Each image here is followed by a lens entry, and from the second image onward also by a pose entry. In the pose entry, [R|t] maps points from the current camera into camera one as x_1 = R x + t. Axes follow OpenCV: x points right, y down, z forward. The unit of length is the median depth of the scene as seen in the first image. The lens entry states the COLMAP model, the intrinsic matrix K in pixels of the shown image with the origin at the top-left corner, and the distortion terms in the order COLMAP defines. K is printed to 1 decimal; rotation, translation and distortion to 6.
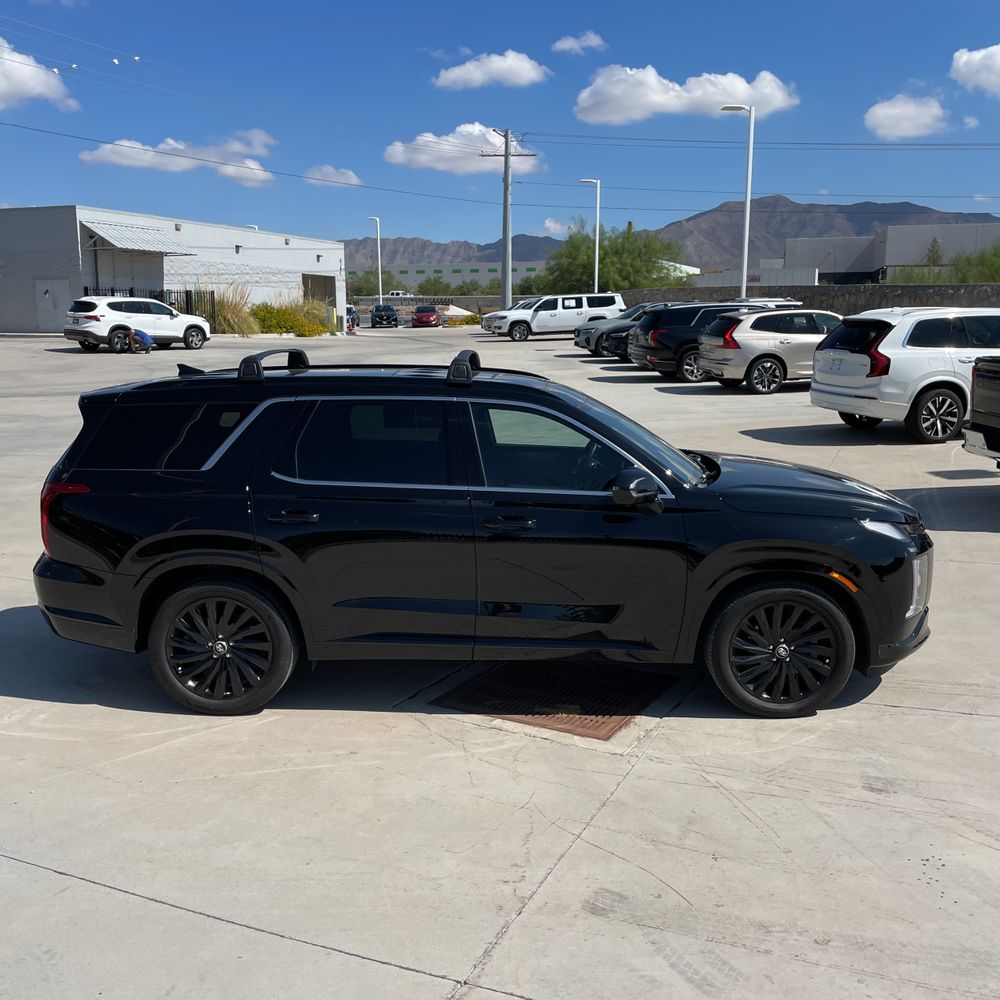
lens RADIAL K [[1009.6, 0, 519.5], [0, 1009.6, 485.0], [0, 0, 1]] dist [0.065956, -0.085985]
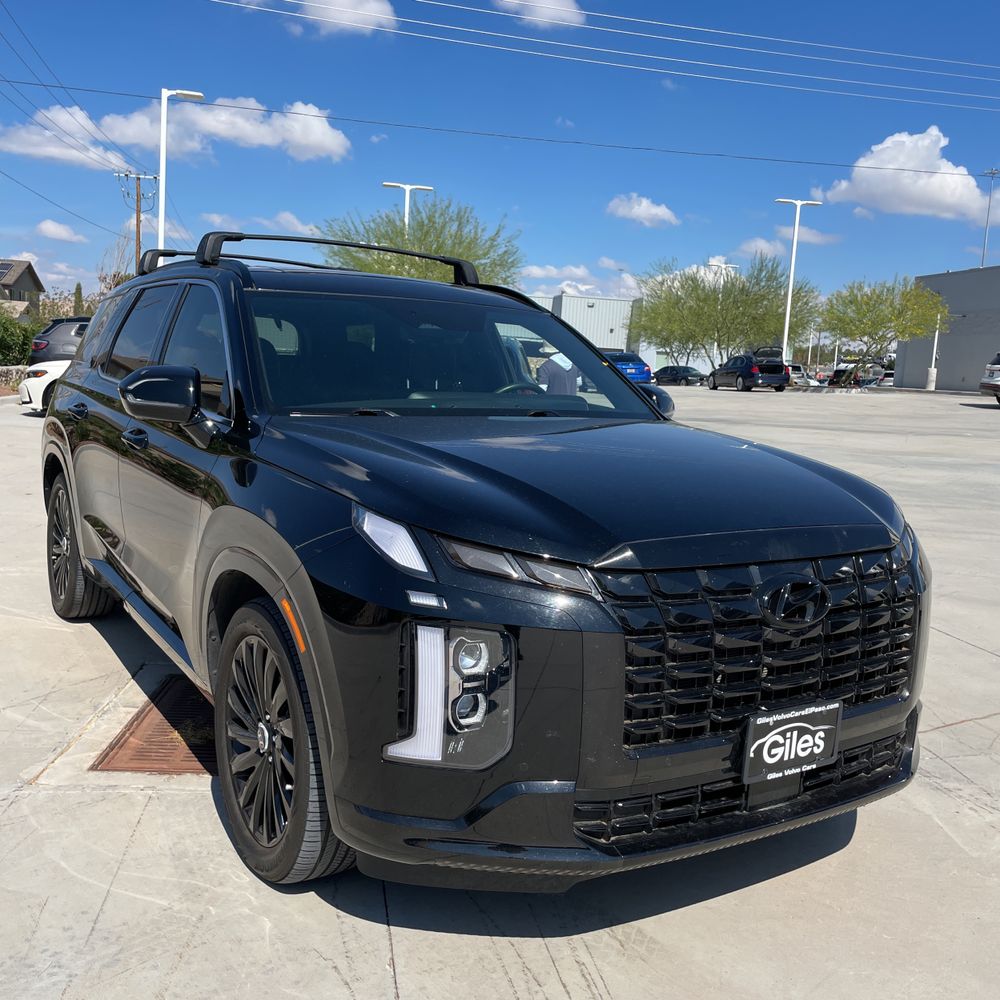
lens RADIAL K [[1040.6, 0, 502.5], [0, 1040.6, 474.7], [0, 0, 1]] dist [-0.008750, 0.033944]
pose [[0.523352, 0.109125, -0.845100, 0.142261], [-0.188707, 0.981983, 0.009938, 0.001823], [0.830959, 0.154275, 0.534515, 0.154743]]
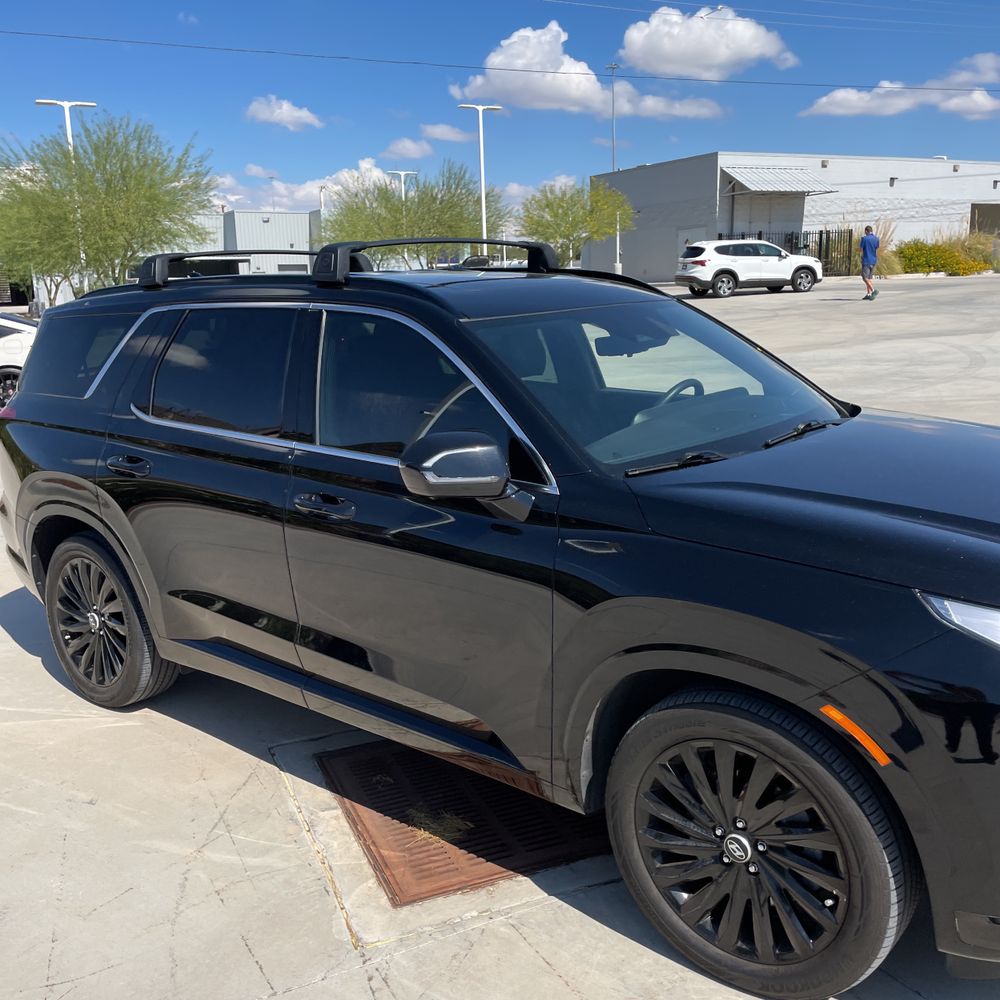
lens RADIAL K [[1009.6, 0, 519.5], [0, 1009.6, 485.0], [0, 0, 1]] dist [0.065956, -0.085985]
pose [[0.778652, 0.095997, -0.620069, 0.087278], [-0.066568, 0.995289, 0.070495, -0.005115], [0.623915, -0.013614, 0.781373, 0.111483]]
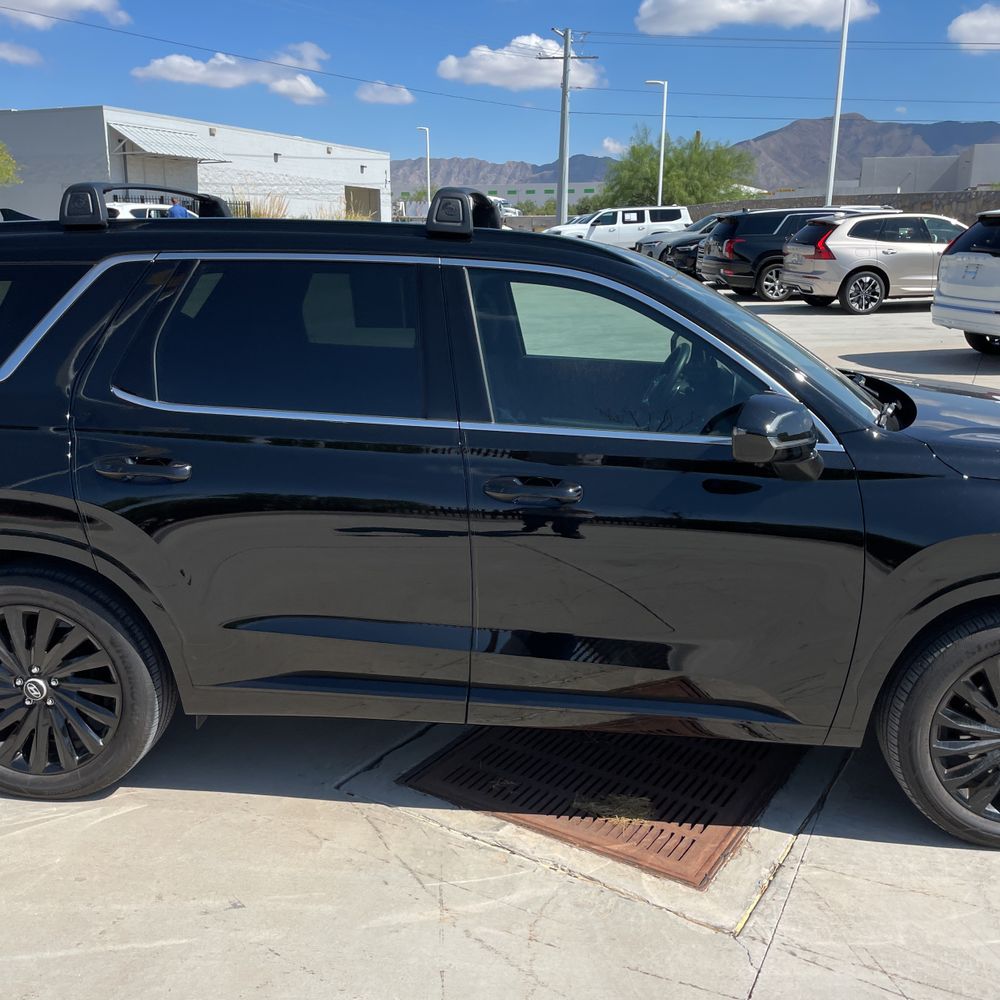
lens RADIAL K [[1009.5, 0, 500.0], [0, 1009.5, 500.0], [0, 0, 1]] dist [0.046220, -0.027789]
pose [[0.997339, 0.025728, -0.068215, 0.001653], [-0.019910, 0.996213, 0.084636, -0.000563], [0.070134, -0.083053, 0.994074, 0.085449]]
